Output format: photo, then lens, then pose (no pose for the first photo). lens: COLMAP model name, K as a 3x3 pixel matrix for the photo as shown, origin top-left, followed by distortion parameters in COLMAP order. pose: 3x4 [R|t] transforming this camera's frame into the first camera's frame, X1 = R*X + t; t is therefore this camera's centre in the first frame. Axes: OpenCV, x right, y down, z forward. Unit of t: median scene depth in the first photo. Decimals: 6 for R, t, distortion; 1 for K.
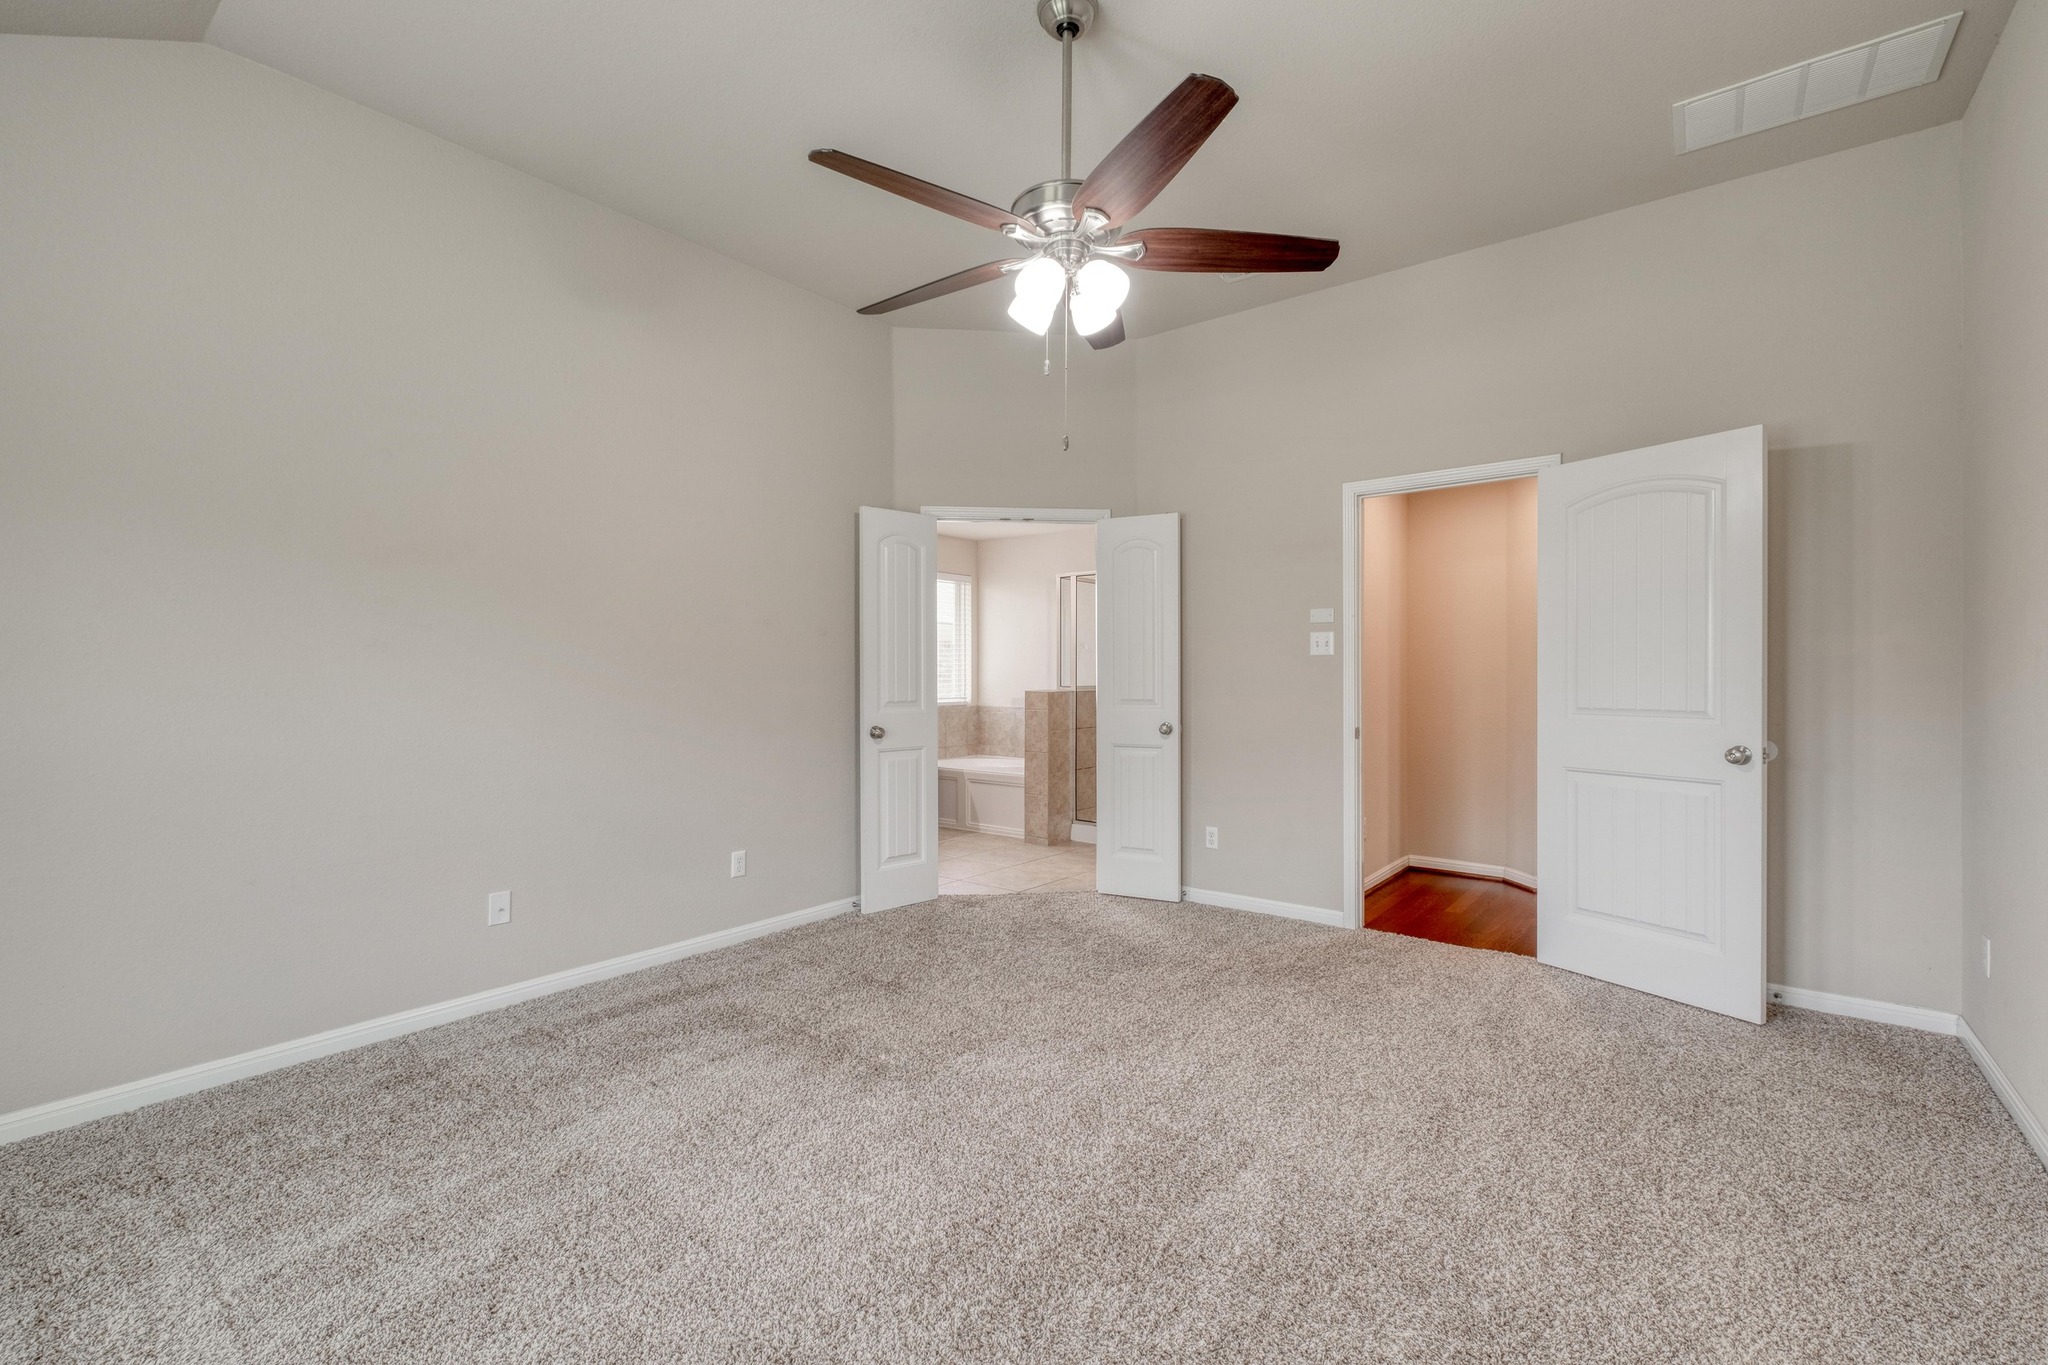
lens RADIAL K [[882.2, 0, 1024.3], [0, 882.2, 678.6], [0, 0, 1]] dist [0.006501, -0.004289]
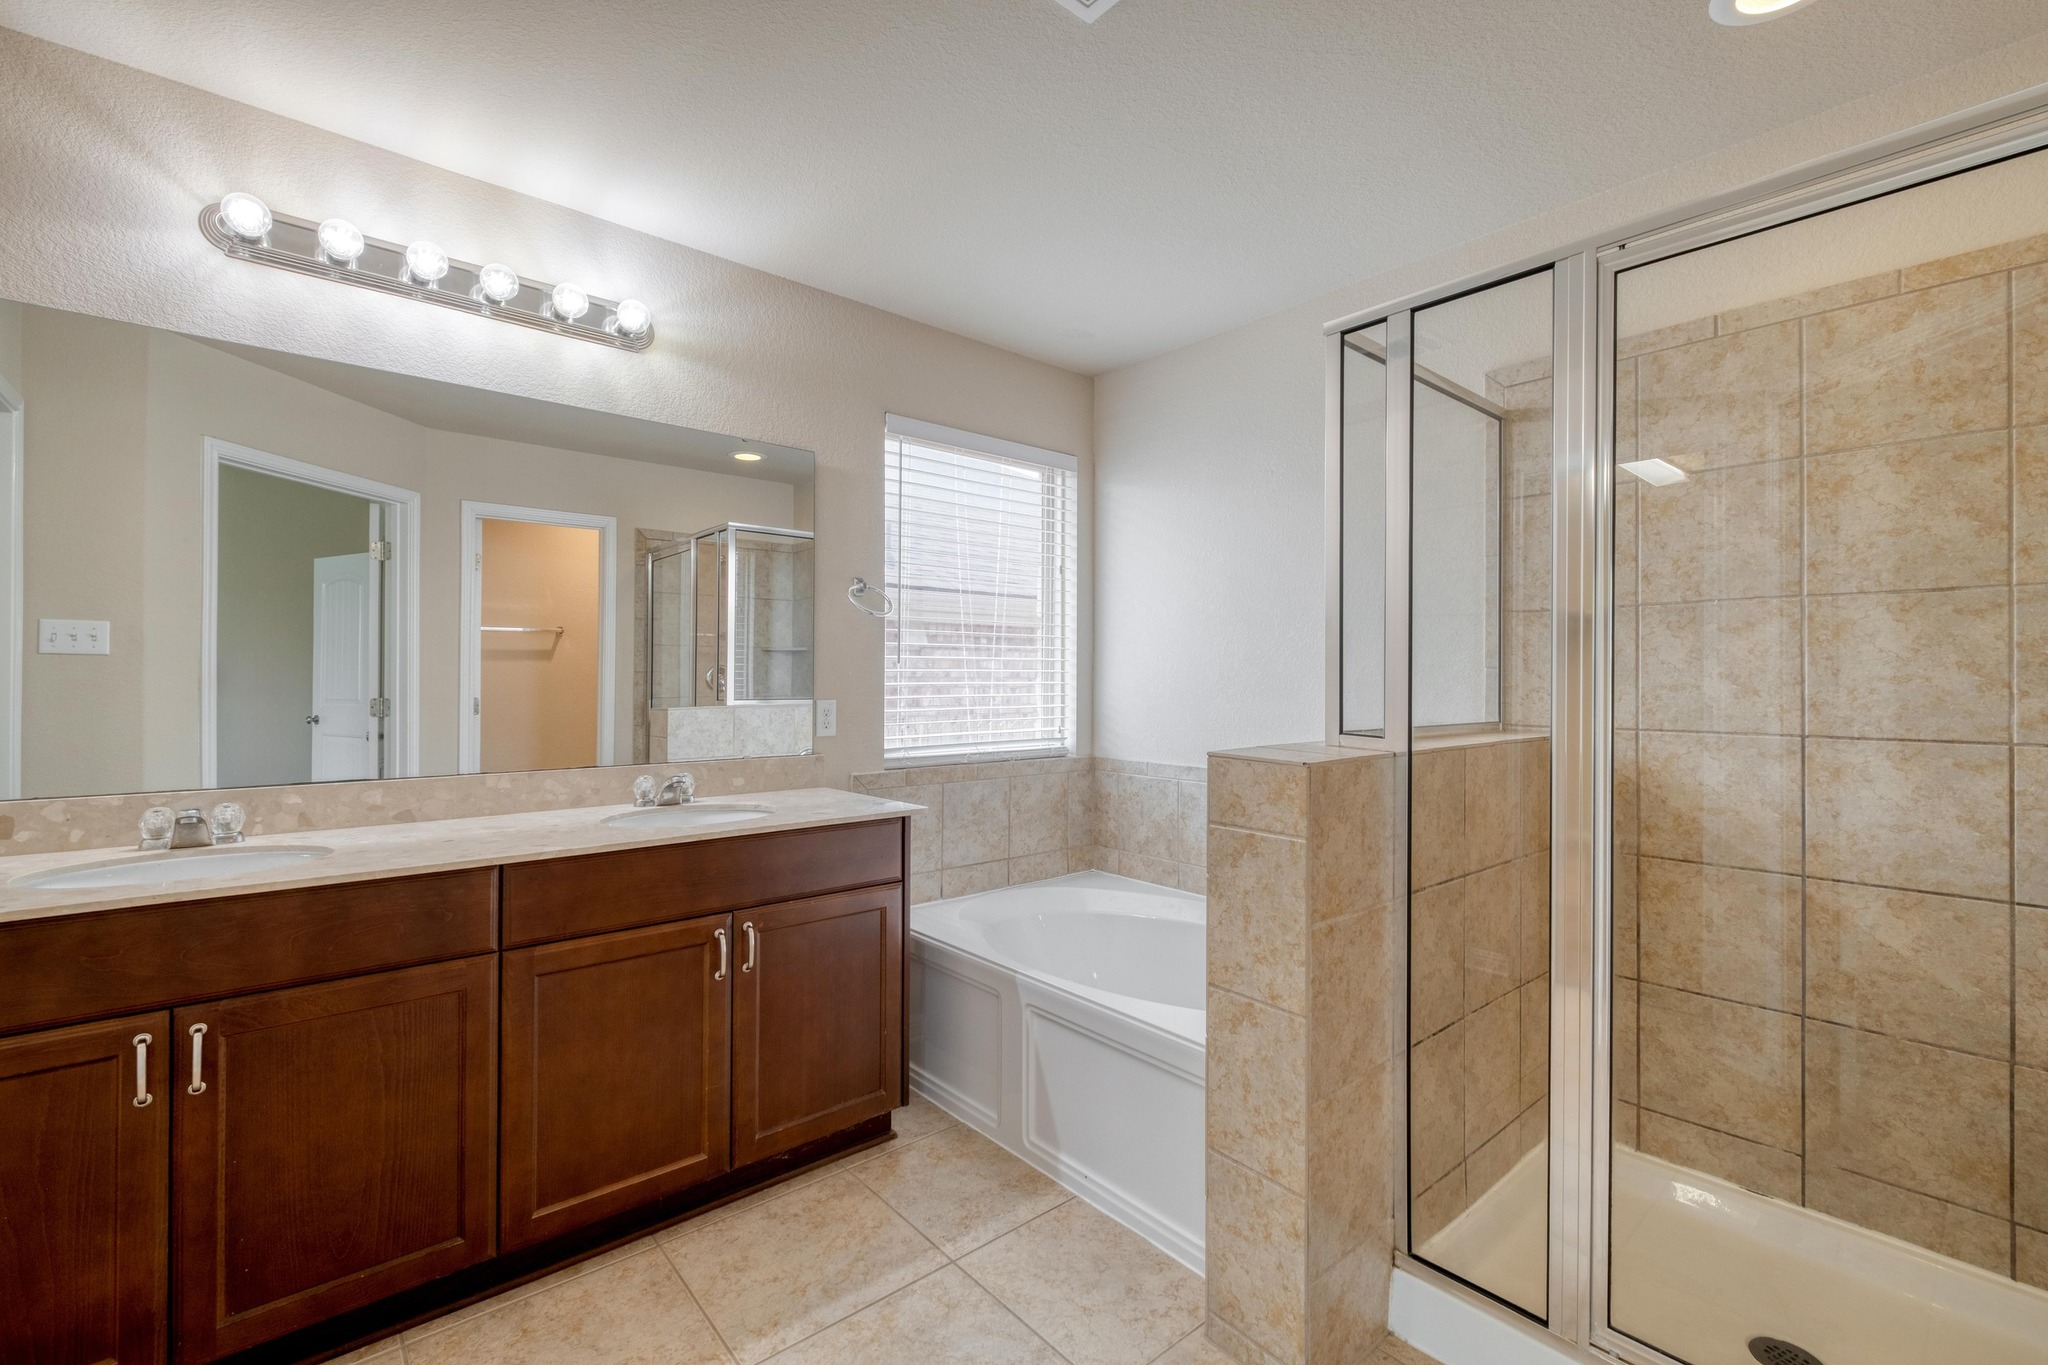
lens RADIAL K [[882.2, 0, 1013.0], [0, 882.2, 677.2], [0, 0, 1]] dist [0.006501, -0.004289]
pose [[0.978917, 0.004283, -0.204211, -0.002755], [-0.005538, 0.999969, -0.005575, -0.006582], [0.204181, 0.006589, 0.978911, 0.681023]]
